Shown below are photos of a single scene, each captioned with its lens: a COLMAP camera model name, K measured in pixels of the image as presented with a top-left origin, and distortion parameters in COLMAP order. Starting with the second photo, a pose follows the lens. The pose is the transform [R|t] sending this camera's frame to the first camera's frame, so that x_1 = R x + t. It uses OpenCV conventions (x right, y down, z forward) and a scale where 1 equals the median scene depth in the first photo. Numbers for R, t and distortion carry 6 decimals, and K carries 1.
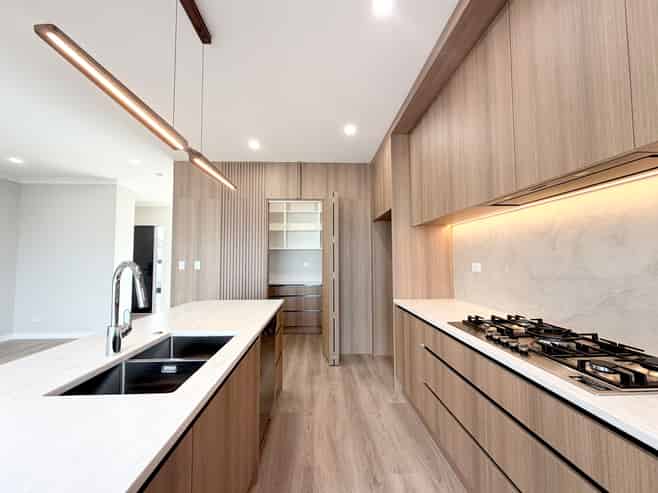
lens RADIAL K [[262.5, 0, 327.7], [0, 262.5, 243.8], [0, 0, 1]] dist [0.000082, 0.000012]
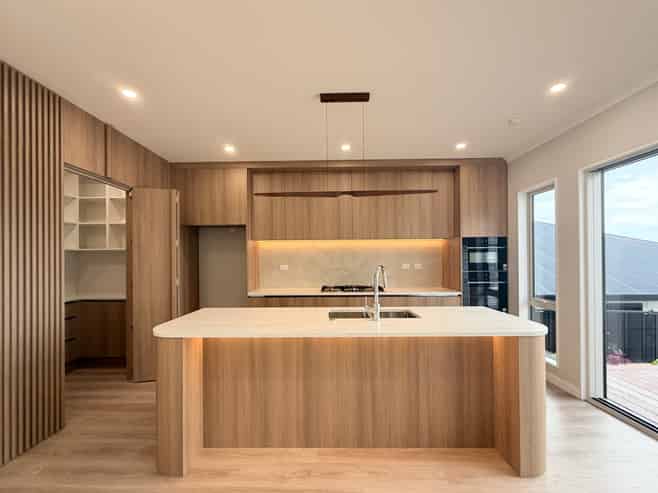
lens RADIAL K [[276.9, 0, 328.3], [0, 276.9, 257.4], [0, 0, 1]] dist [0.003297, 0.000321]
pose [[0.047354, 0.013282, 0.998790, -0.834588], [-0.046488, 0.998857, -0.011079, 0.018204], [-0.997796, -0.045907, 0.047918, 0.383674]]
